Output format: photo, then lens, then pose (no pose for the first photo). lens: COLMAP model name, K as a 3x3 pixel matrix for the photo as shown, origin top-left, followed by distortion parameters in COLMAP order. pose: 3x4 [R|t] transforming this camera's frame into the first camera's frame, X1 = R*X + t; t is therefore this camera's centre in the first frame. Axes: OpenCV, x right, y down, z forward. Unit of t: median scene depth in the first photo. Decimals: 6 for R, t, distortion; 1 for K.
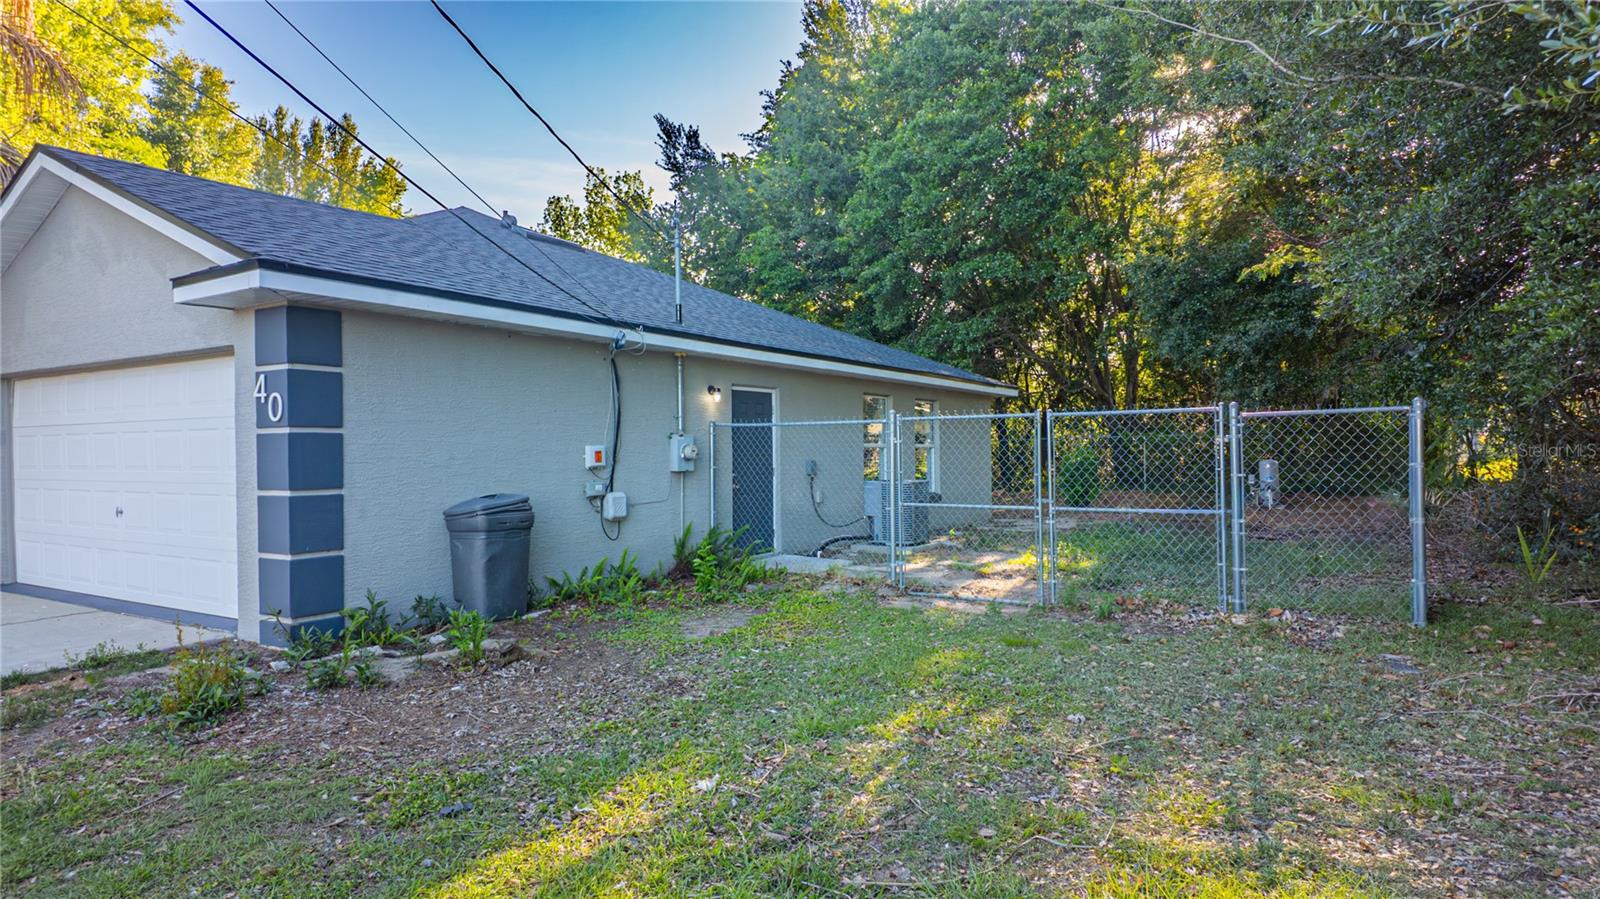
lens RADIAL K [[959.3, 0, 836.0], [0, 959.3, 461.5], [0, 0, 1]] dist [0.094093, 0.000309]
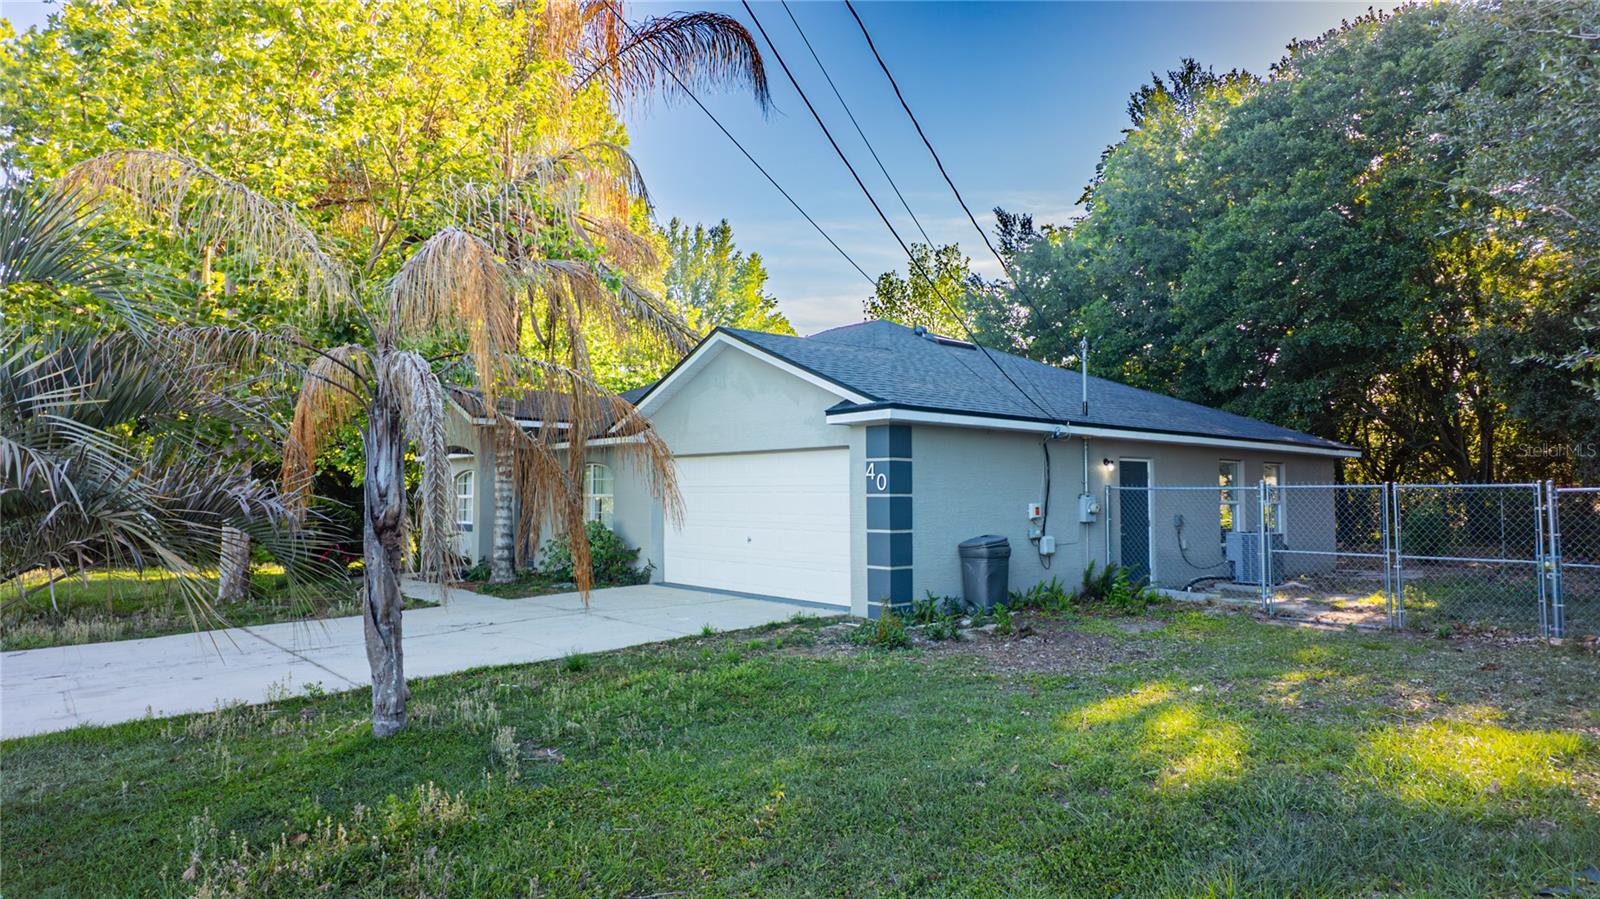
lens RADIAL K [[999.4, 0, 800.0], [0, 999.4, 449.5], [0, 0, 1]] dist [0.088503, -0.094751]
pose [[0.952669, -0.002583, -0.303999, -0.110585], [-0.014318, 0.998473, -0.053352, -0.010442], [0.303673, 0.055180, 0.951177, -0.489385]]
